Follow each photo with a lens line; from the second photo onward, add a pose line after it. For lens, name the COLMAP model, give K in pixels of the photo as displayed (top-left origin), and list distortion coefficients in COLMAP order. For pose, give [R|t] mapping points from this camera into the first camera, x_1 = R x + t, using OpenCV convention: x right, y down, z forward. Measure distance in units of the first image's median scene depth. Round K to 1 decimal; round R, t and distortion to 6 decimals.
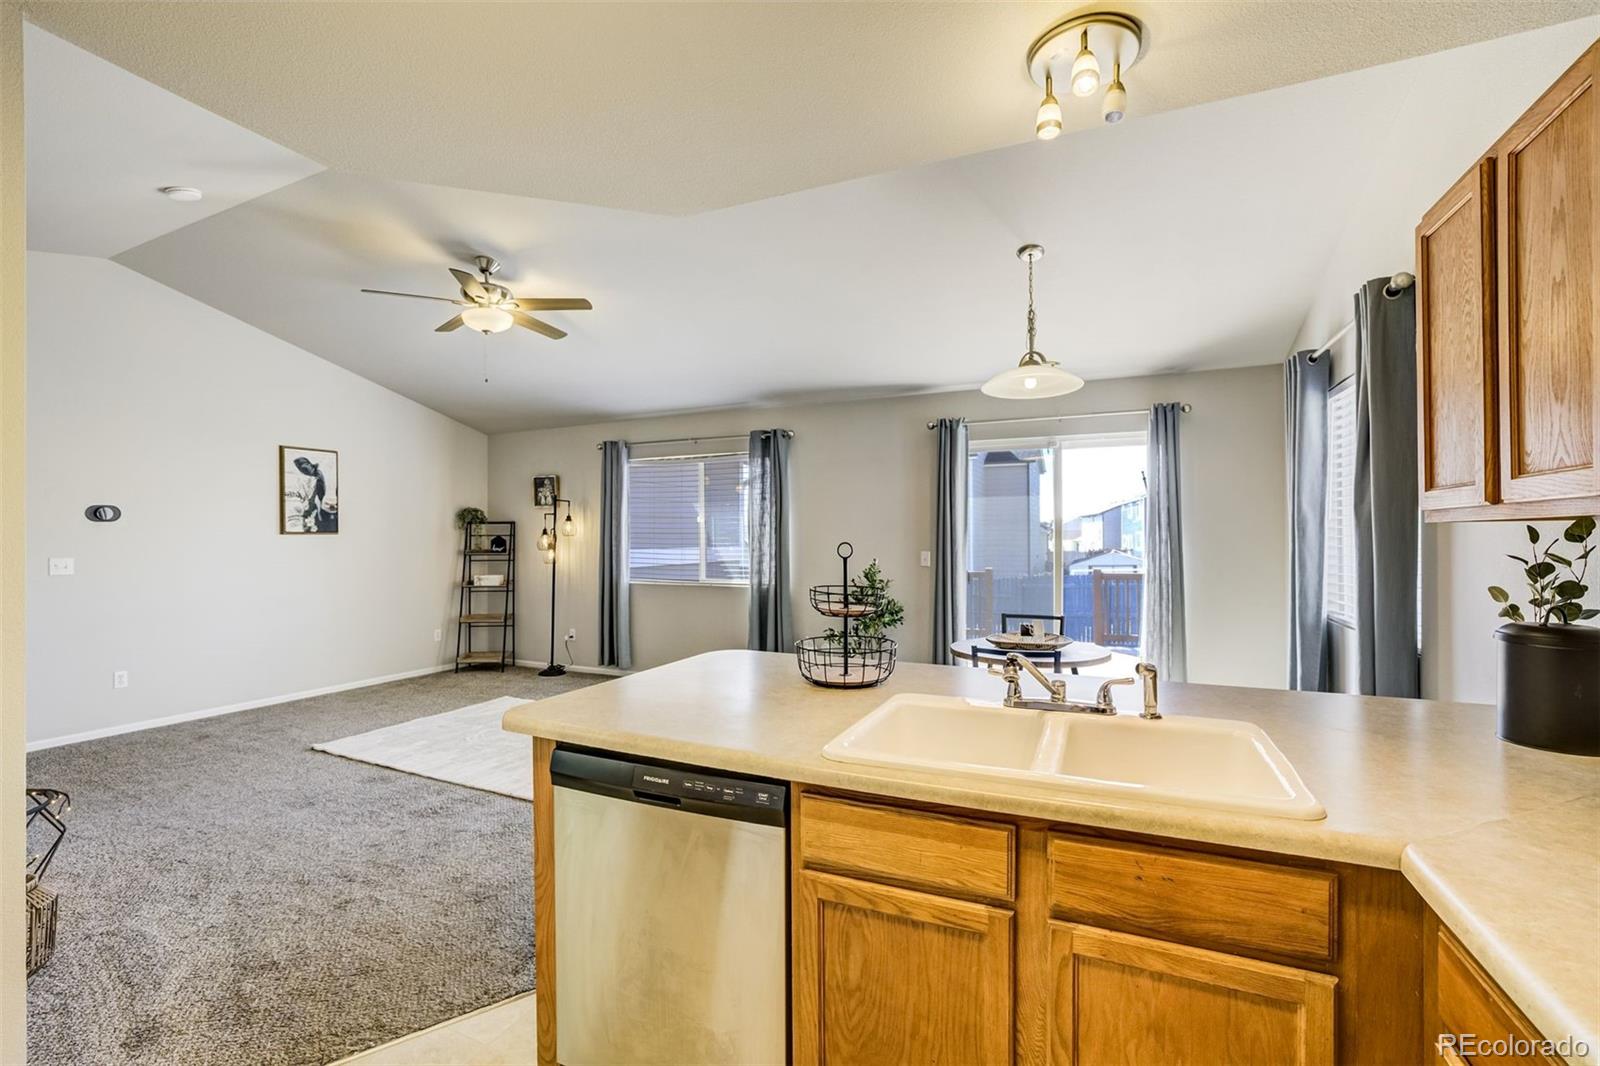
lens RADIAL K [[685.3, 0, 801.9], [0, 685.3, 529.0], [0, 0, 1]] dist [-0.037145, 0.011714]
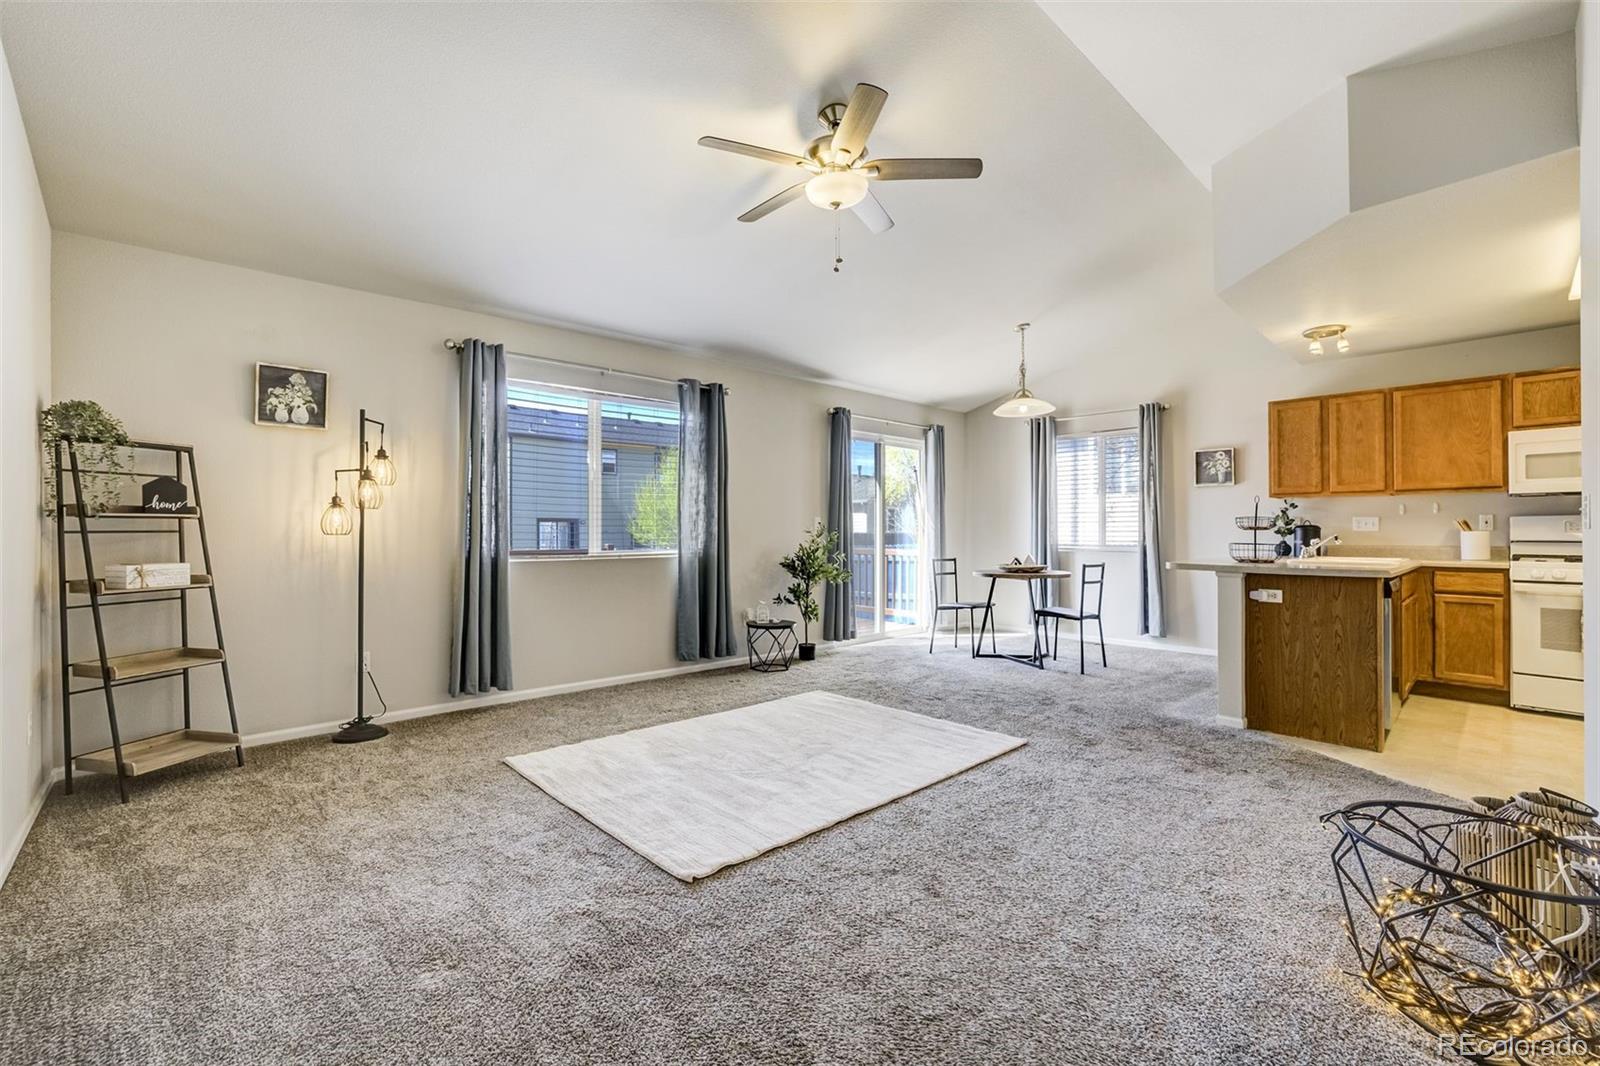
lens RADIAL K [[685.3, 0, 801.9], [0, 685.3, 529.0], [0, 0, 1]] dist [-0.037145, 0.011714]
pose [[0.374555, 0.003995, 0.927196, -0.830406], [-0.011547, 0.999933, 0.000356, 0.047615], [-0.927133, -0.010839, 0.374576, 0.530428]]
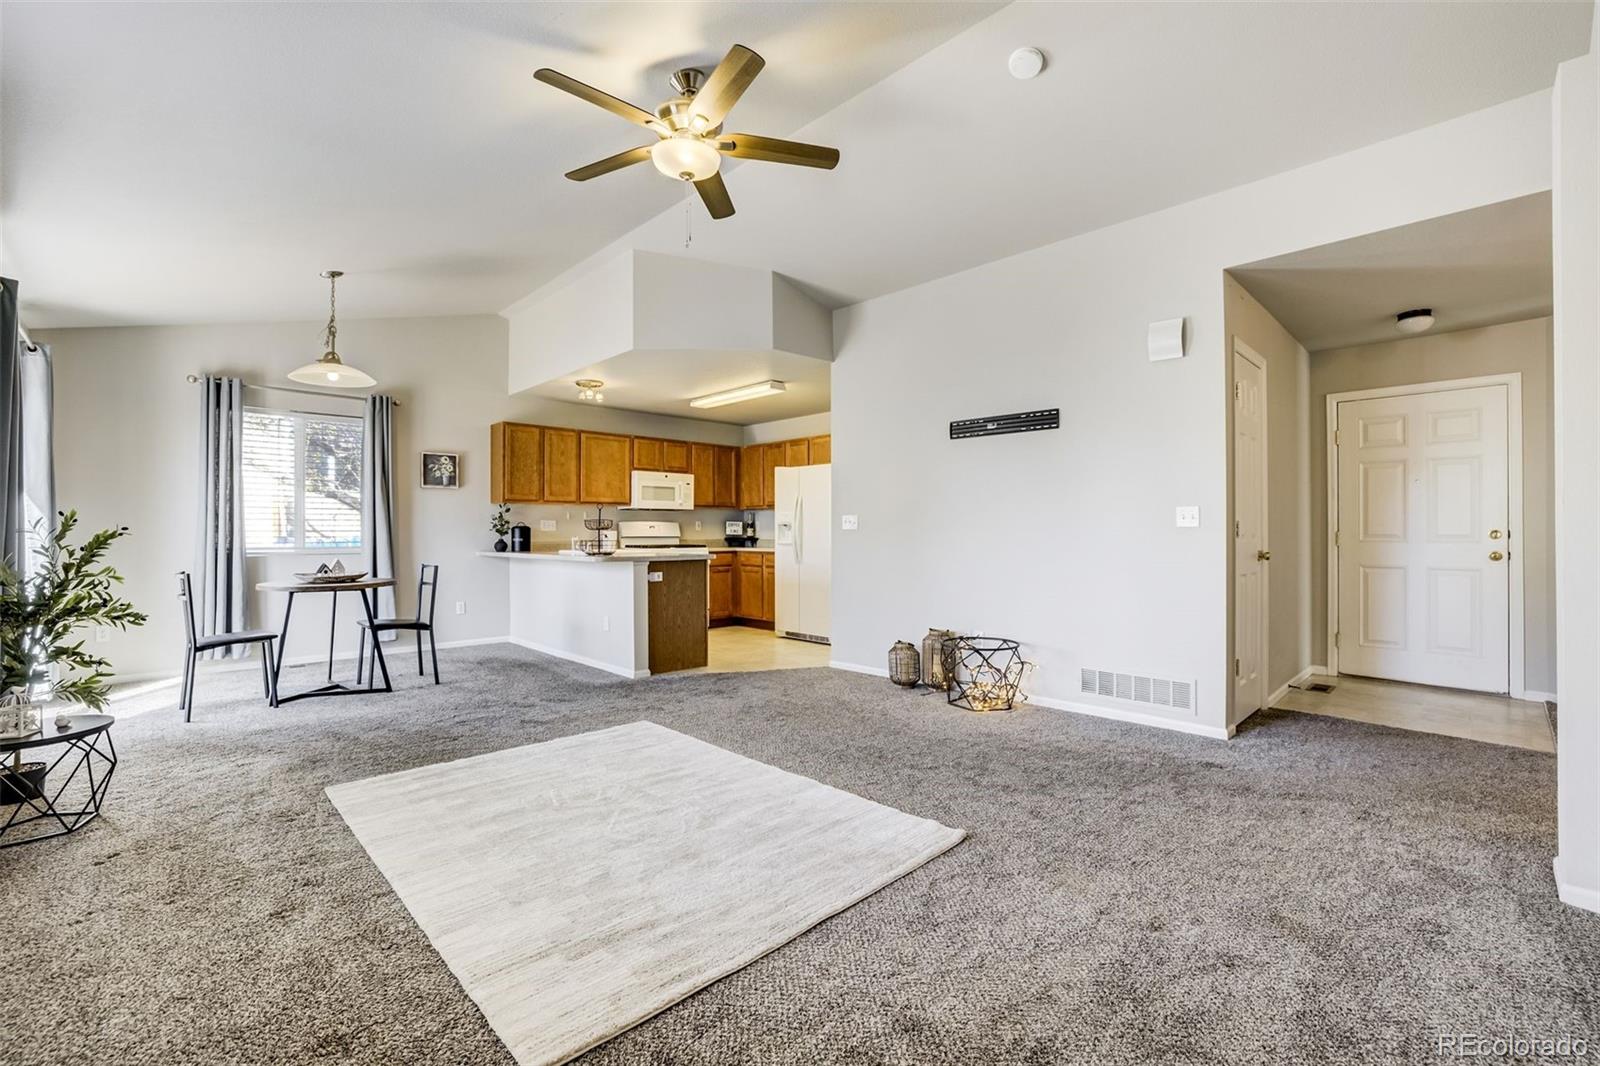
lens RADIAL K [[685.3, 0, 801.9], [0, 685.3, 529.0], [0, 0, 1]] dist [-0.037145, 0.011714]
pose [[-0.933701, 0.002474, 0.358045, -0.578367], [-0.003668, 0.999858, -0.016475, 0.056675], [-0.358035, -0.016696, -0.933559, 1.133529]]
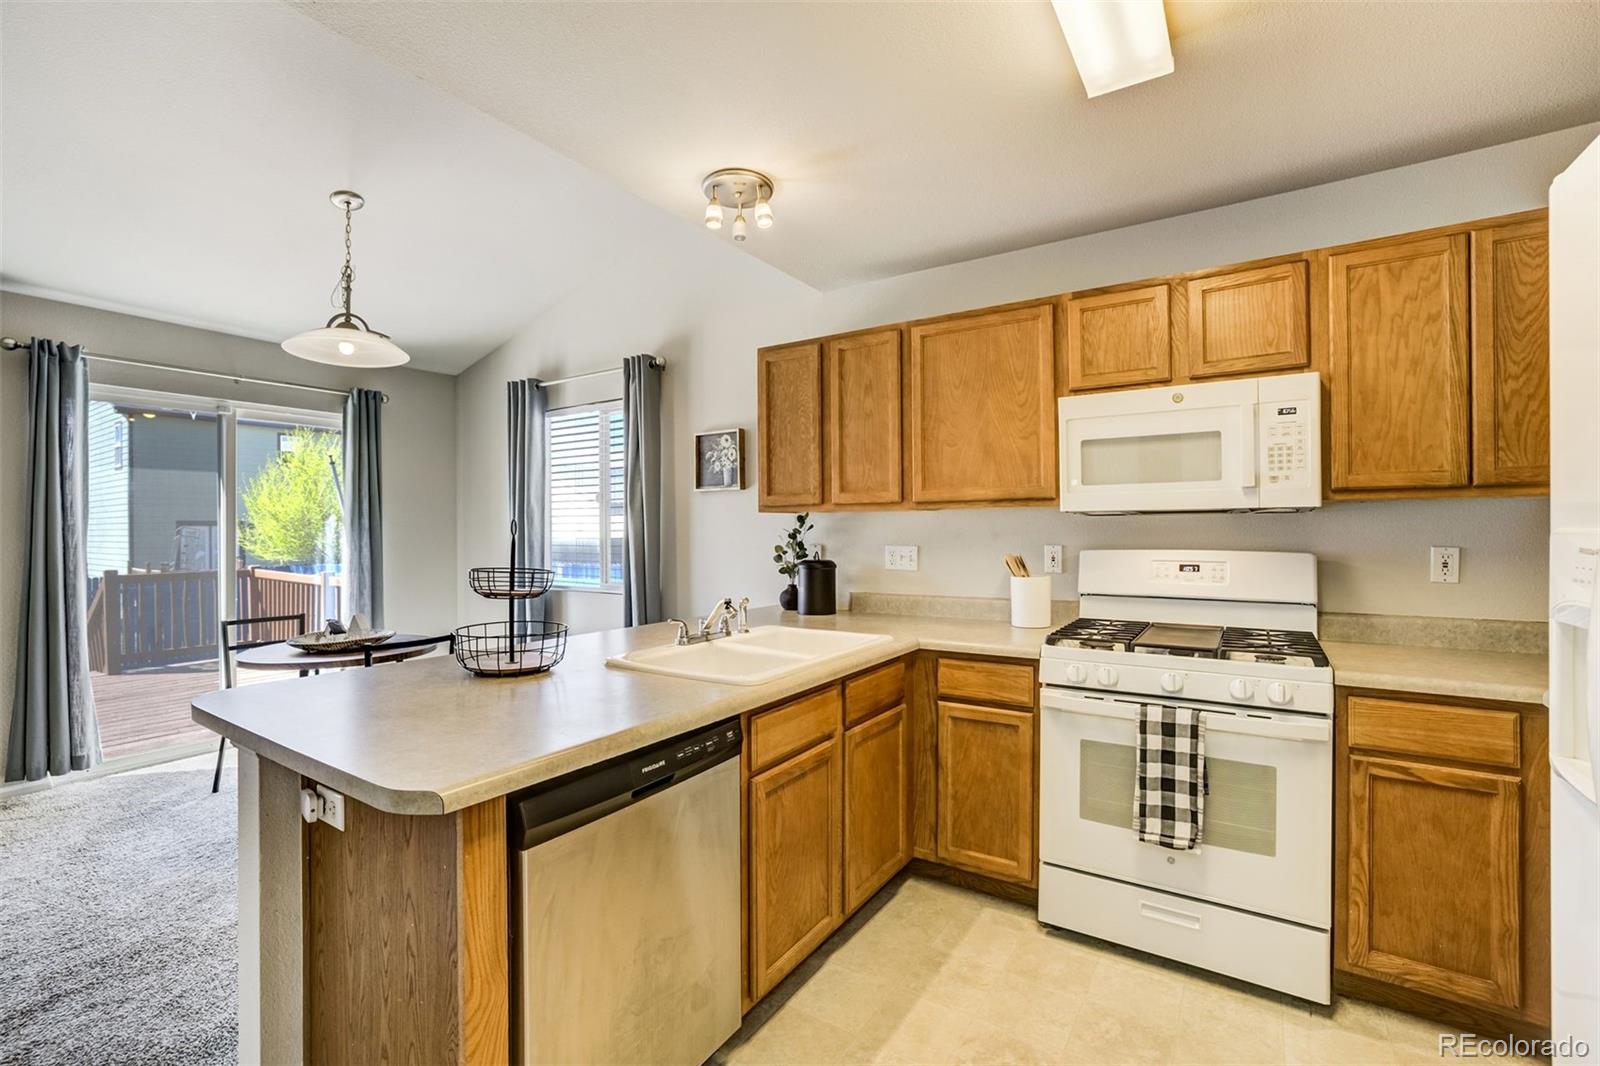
lens RADIAL K [[709.1, 0, 800.0], [0, 709.1, 533.0], [0, 0, 1]] dist [-0.042272, 0.018396]
pose [[0.146696, -0.003370, 0.989176, -0.289524], [-0.007030, 0.999965, 0.004449, 0.011294], [-0.989157, -0.007607, 0.146667, 0.169561]]
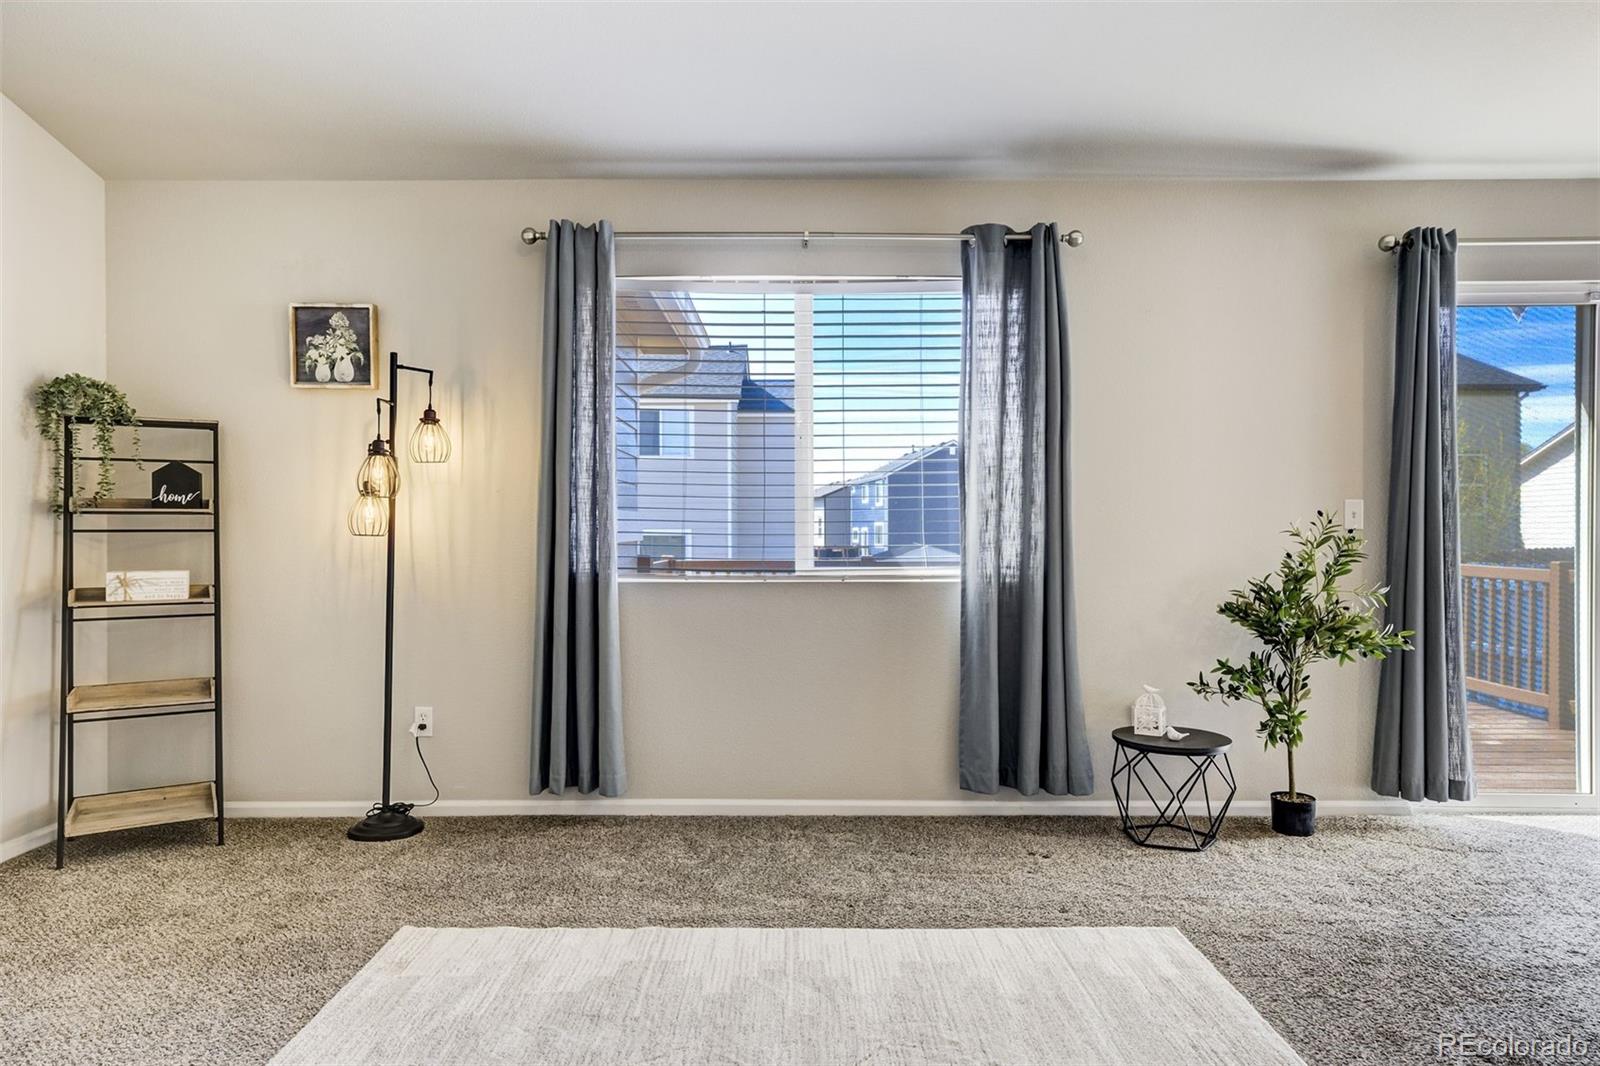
lens RADIAL K [[999.7, 0, 800.0], [0, 999.7, 533.0], [0, 0, 1]] dist [-0.000252, 0.000082]
pose [[0.907332, 0.002704, 0.420407, -0.441197], [-0.008422, 0.999896, 0.011745, 0.046397], [-0.420331, -0.014197, 0.907260, 0.461244]]
